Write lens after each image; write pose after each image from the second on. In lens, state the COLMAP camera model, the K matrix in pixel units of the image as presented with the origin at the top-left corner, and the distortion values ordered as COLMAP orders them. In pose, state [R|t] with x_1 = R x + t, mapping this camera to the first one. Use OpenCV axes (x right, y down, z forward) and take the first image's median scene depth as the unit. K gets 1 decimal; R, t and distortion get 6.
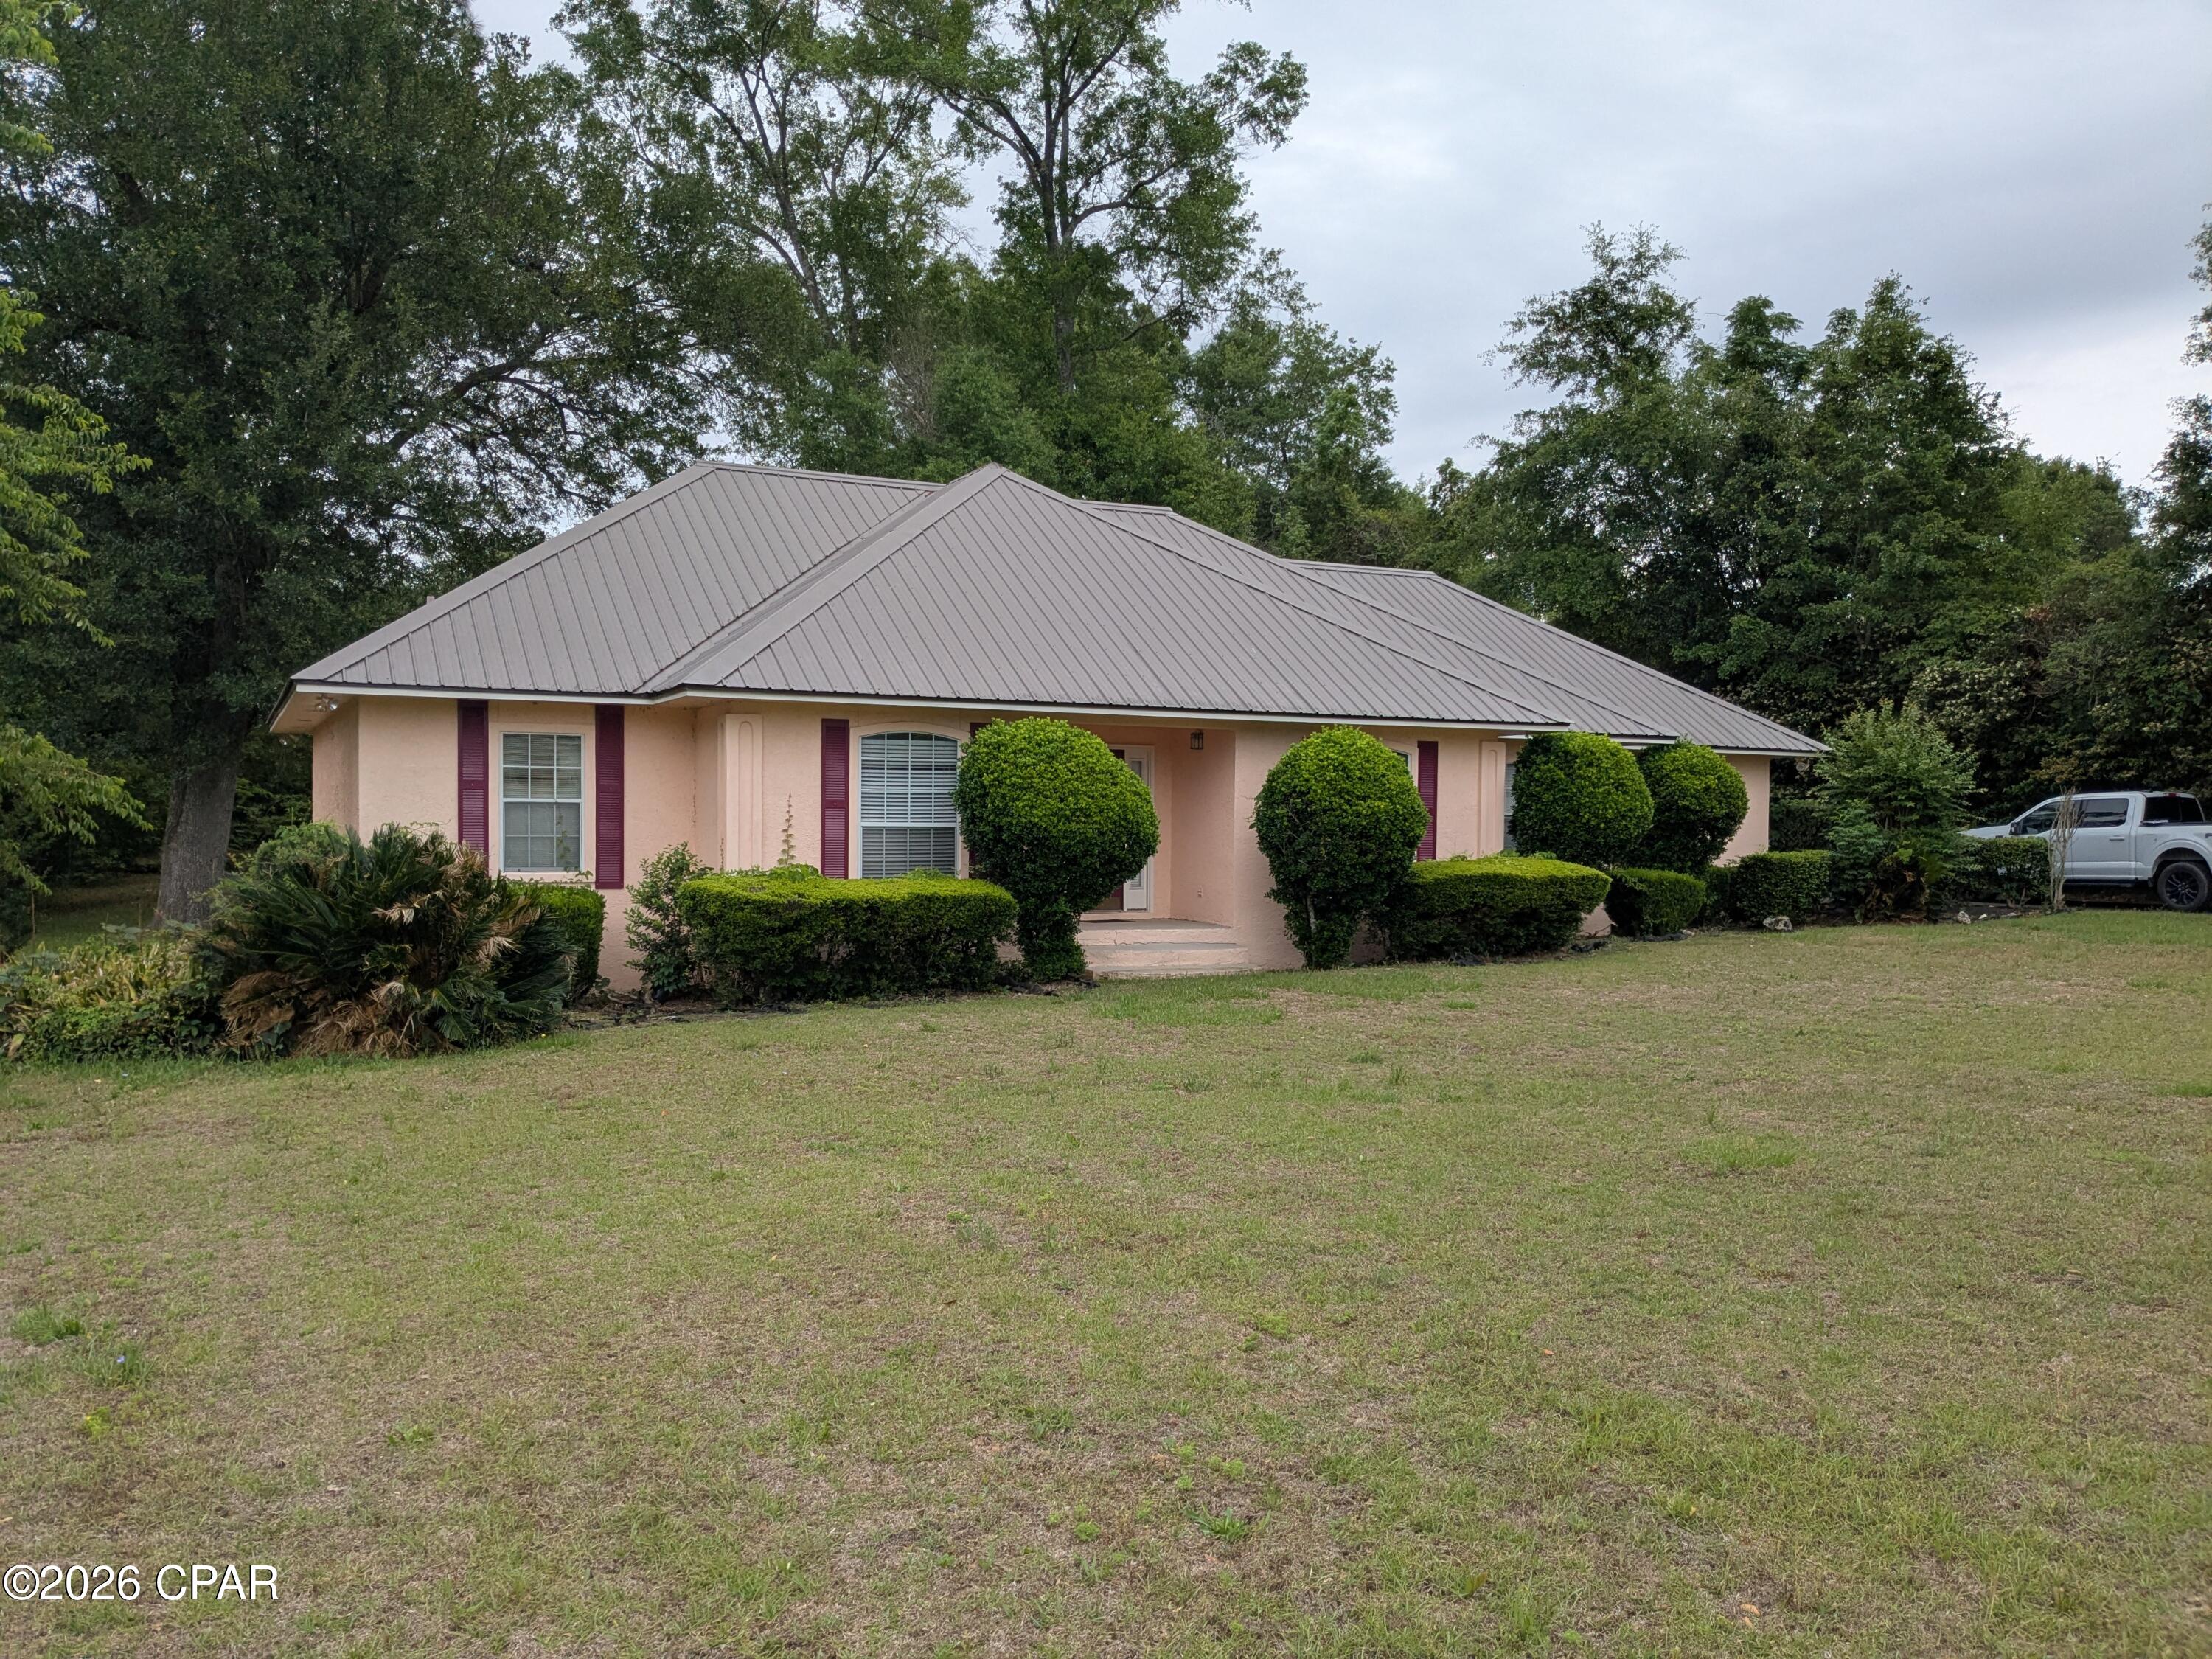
lens RADIAL K [[1787.3, 0, 1113.3], [0, 1787.3, 814.8], [0, 0, 1]] dist [0.006597, 0.000874]
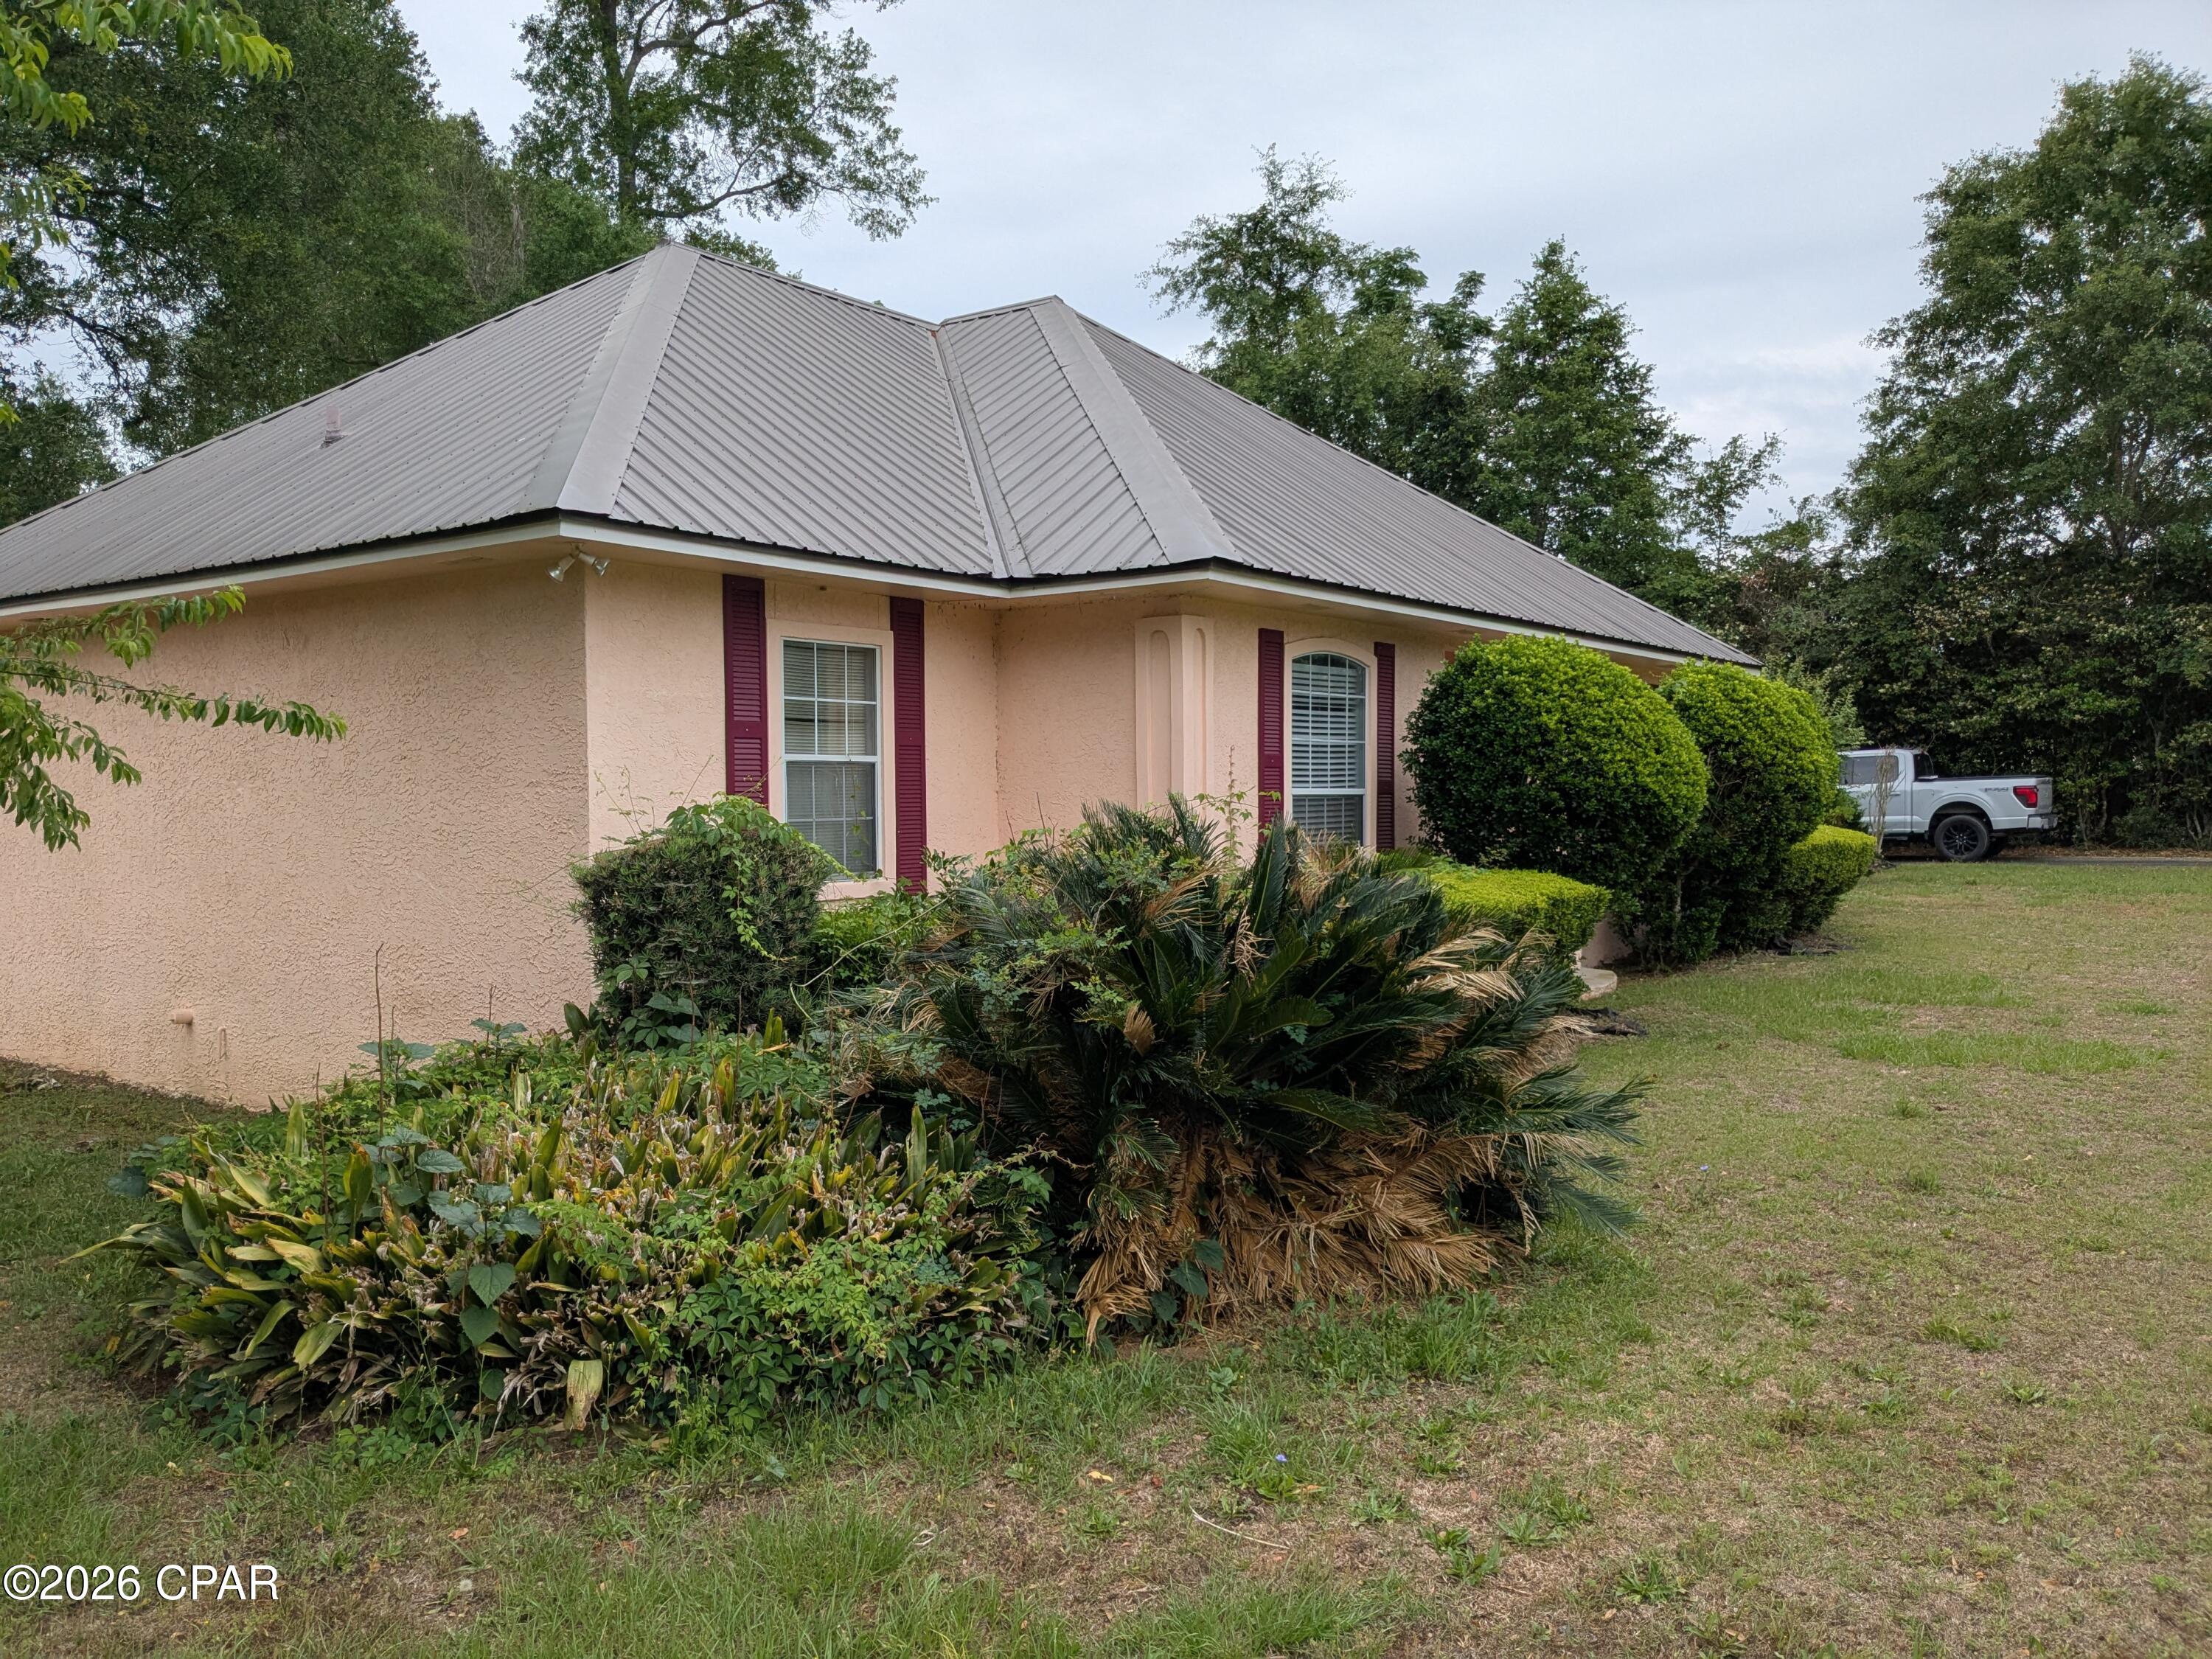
lens RADIAL K [[1773.0, 0, 1106.0], [0, 1773.0, 829.5], [0, 0, 1]] dist [-0.004374, -0.001283]
pose [[0.892183, -0.023676, 0.451054, -0.343881], [0.013065, 0.999560, 0.026624, 0.000623], [-0.451486, -0.017861, 0.892100, 0.306755]]
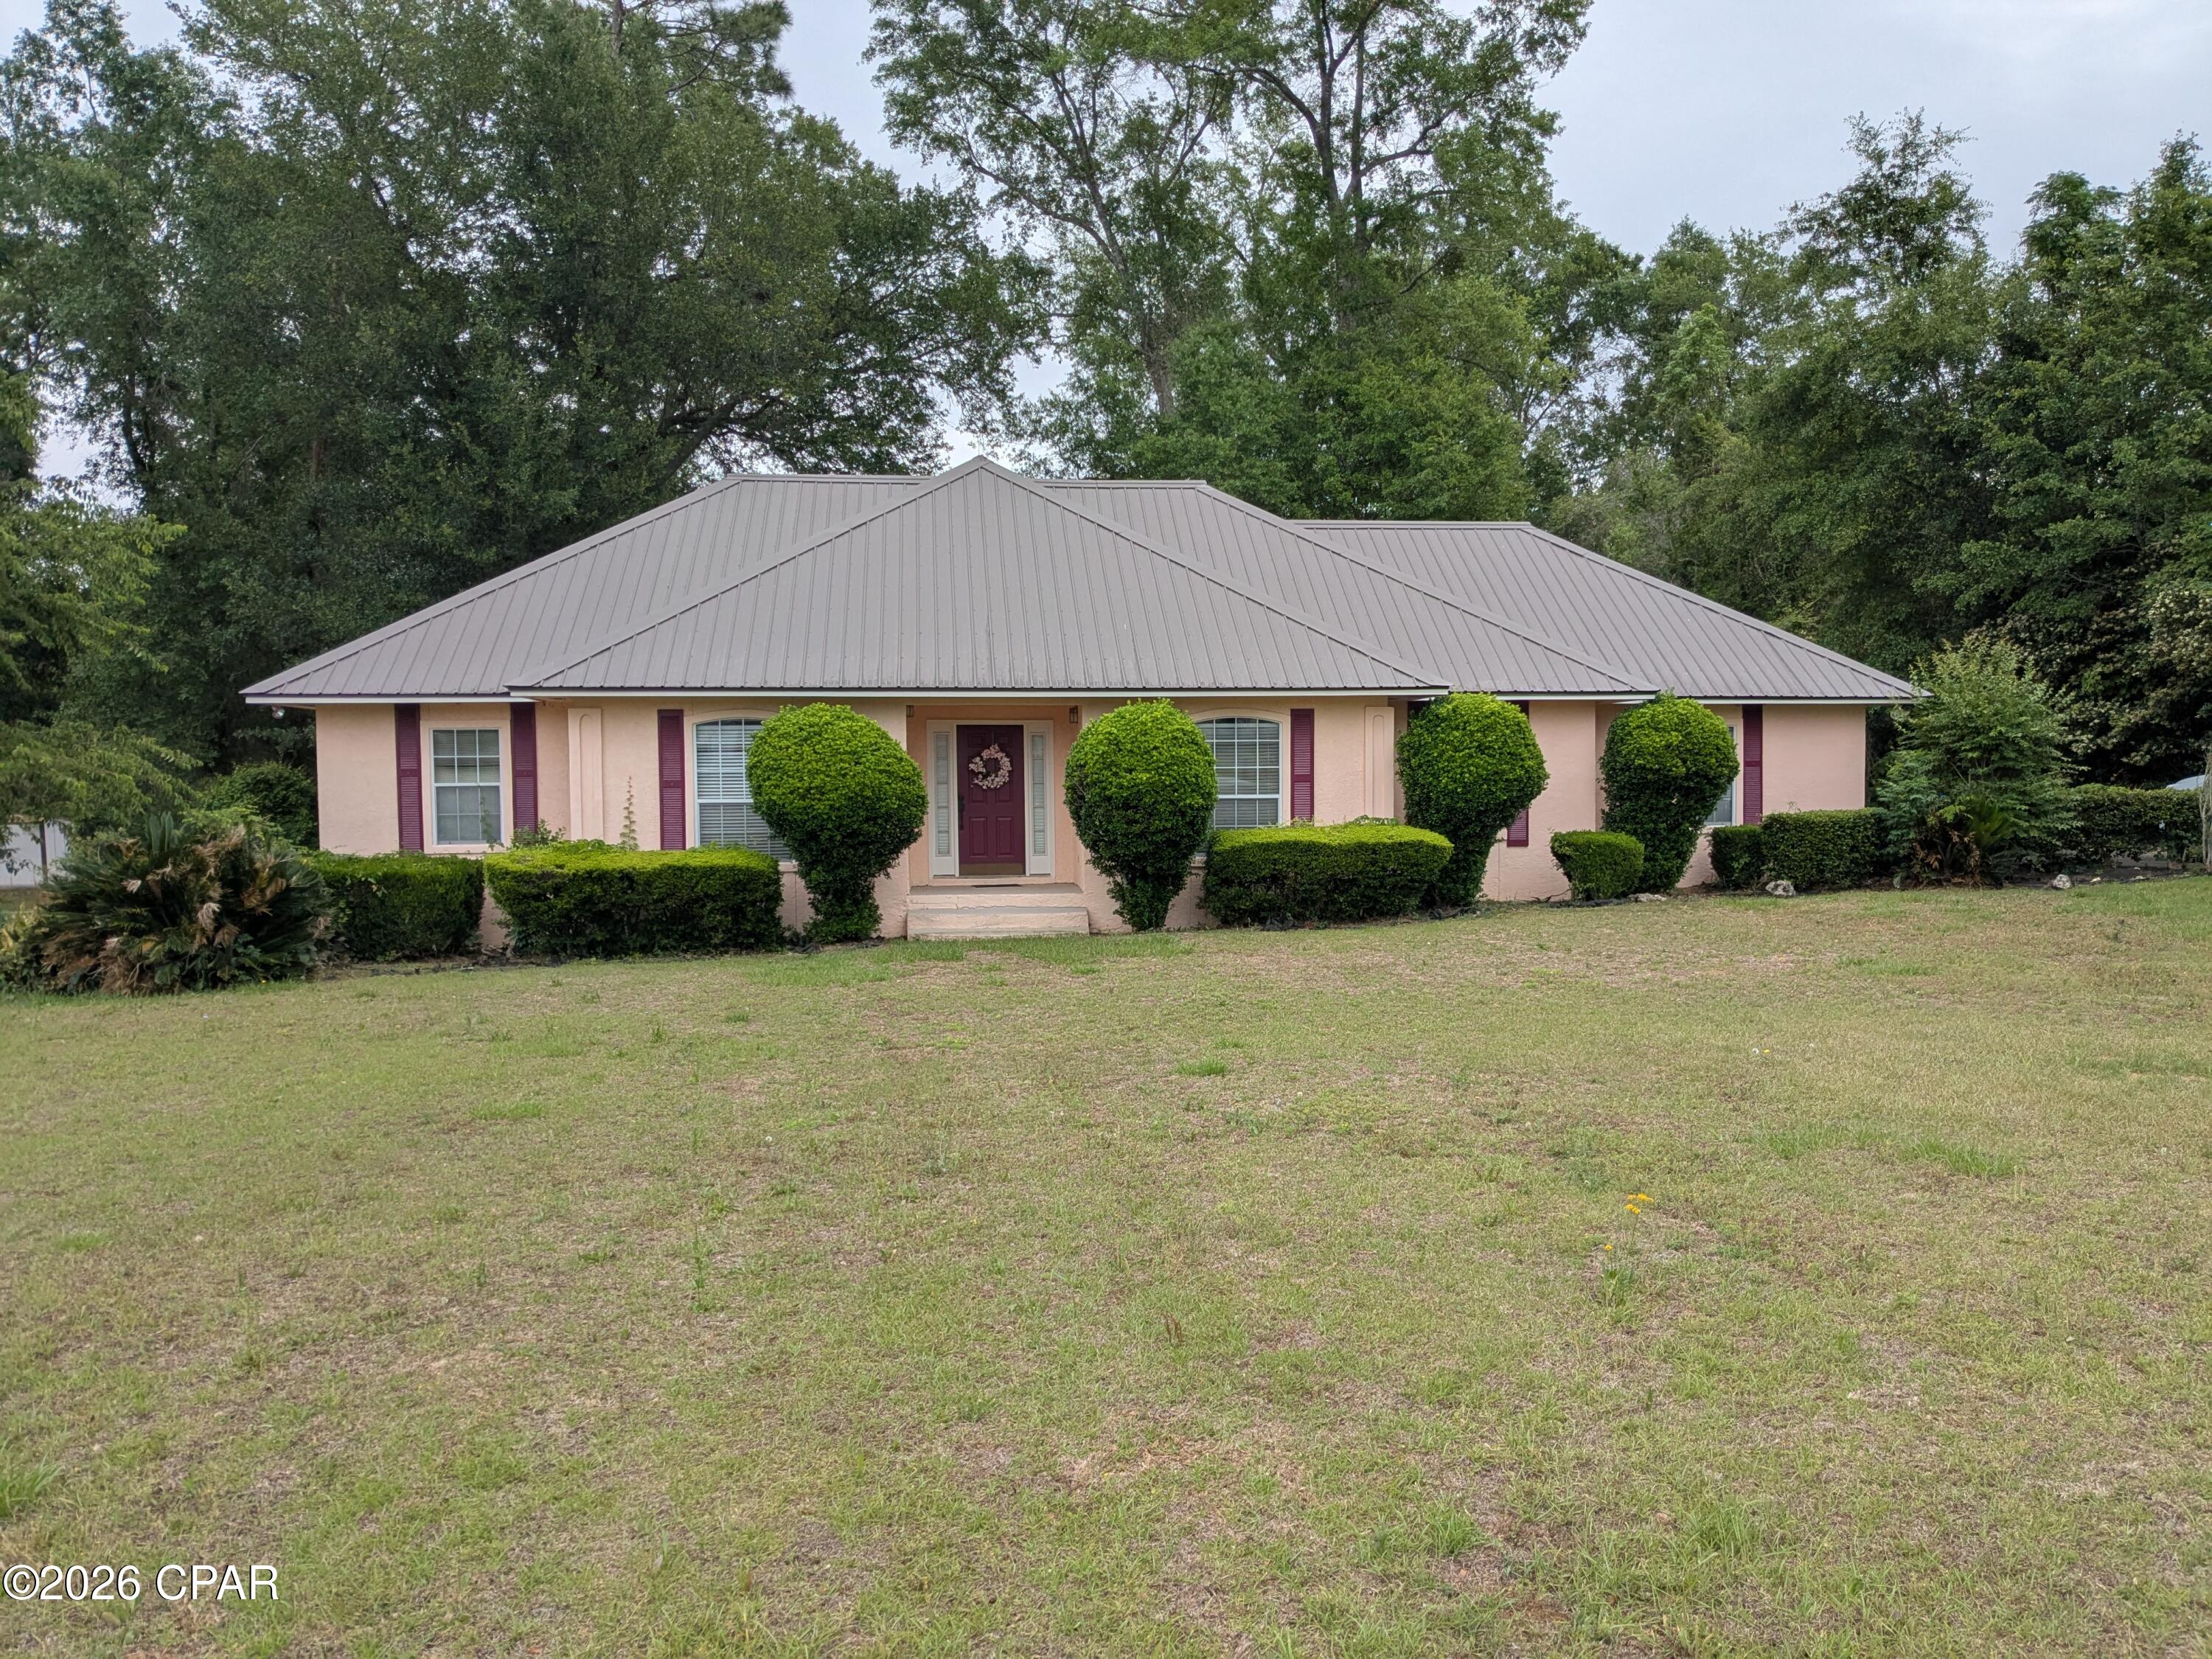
lens RADIAL K [[1773.0, 0, 1106.0], [0, 1773.0, 829.5], [0, 0, 1]] dist [-0.004374, -0.001283]
pose [[0.942268, -0.006035, -0.334805, 0.332090], [0.018477, 0.999251, 0.033991, -0.007161], [0.334349, -0.038215, 0.941674, 0.015626]]
